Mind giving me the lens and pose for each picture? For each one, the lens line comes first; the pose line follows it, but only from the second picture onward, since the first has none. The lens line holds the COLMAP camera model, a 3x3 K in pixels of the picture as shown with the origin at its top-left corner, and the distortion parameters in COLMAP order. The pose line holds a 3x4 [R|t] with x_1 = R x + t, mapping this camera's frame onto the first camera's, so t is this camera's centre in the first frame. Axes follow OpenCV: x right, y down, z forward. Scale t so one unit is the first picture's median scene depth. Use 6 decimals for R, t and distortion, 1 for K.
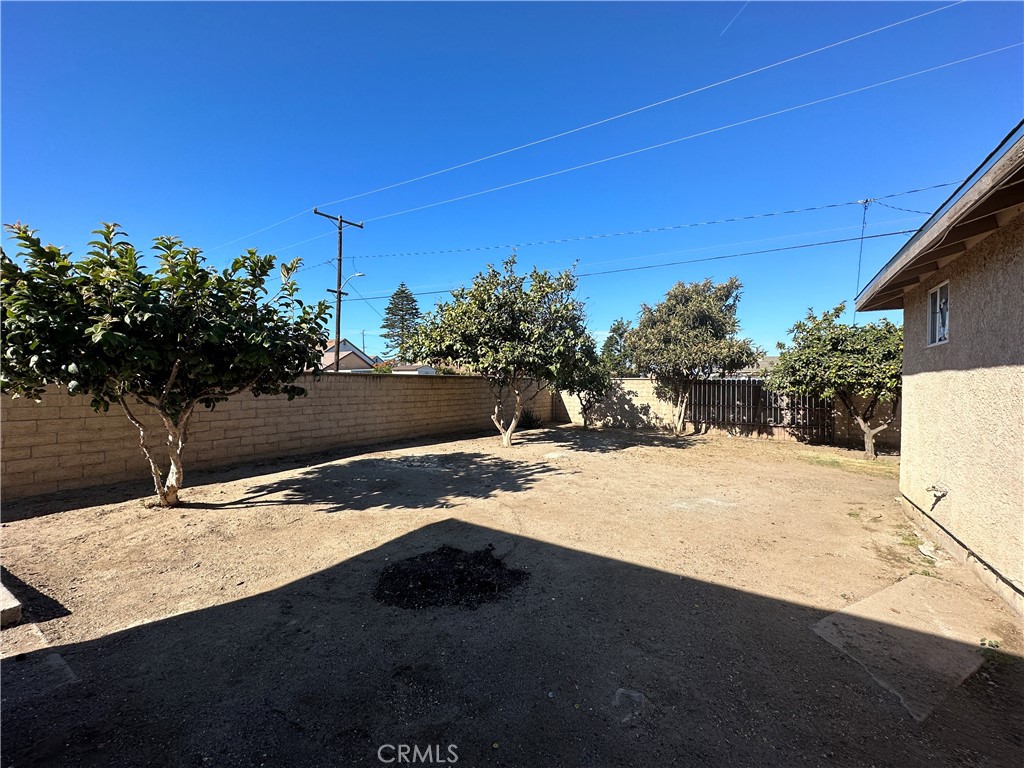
lens RADIAL K [[408.2, 0, 512.5], [0, 408.2, 383.2], [0, 0, 1]] dist [-0.001220, -0.000186]
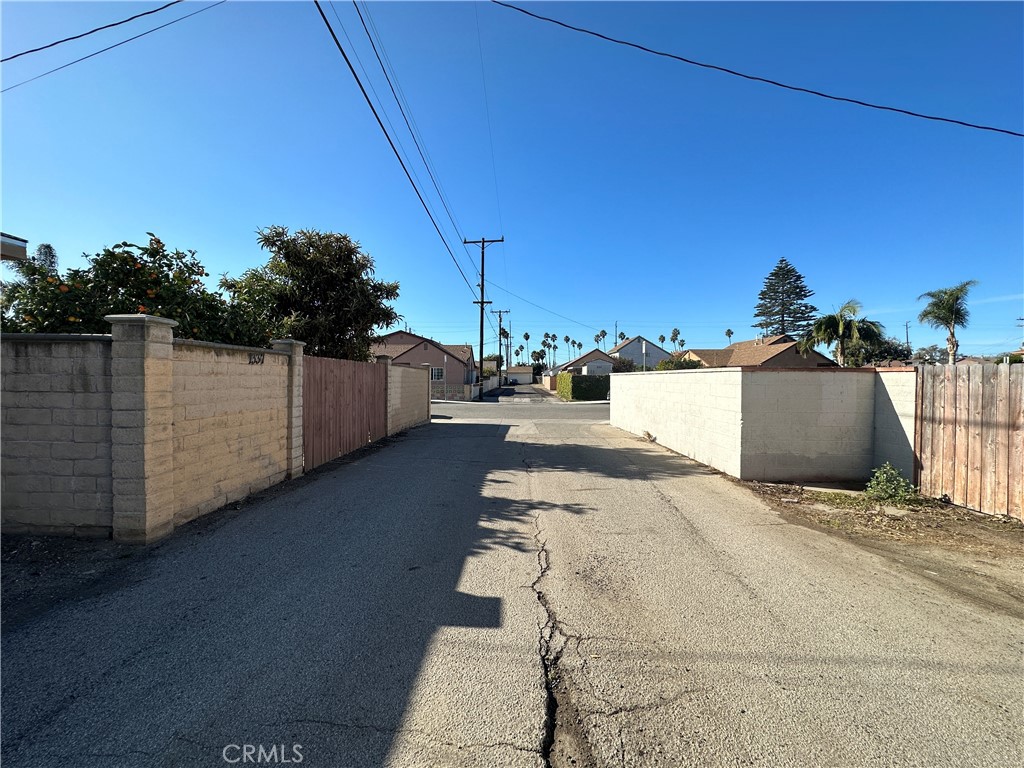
lens RADIAL K [[408.2, 0, 511.3], [0, 408.2, 381.9], [0, 0, 1]] dist [-0.001220, -0.000186]
pose [[0.511804, 0.007403, -0.859070, 0.158576], [-0.005191, 0.999971, 0.005524, 0.000913], [0.859087, 0.001632, 0.511828, 0.112829]]
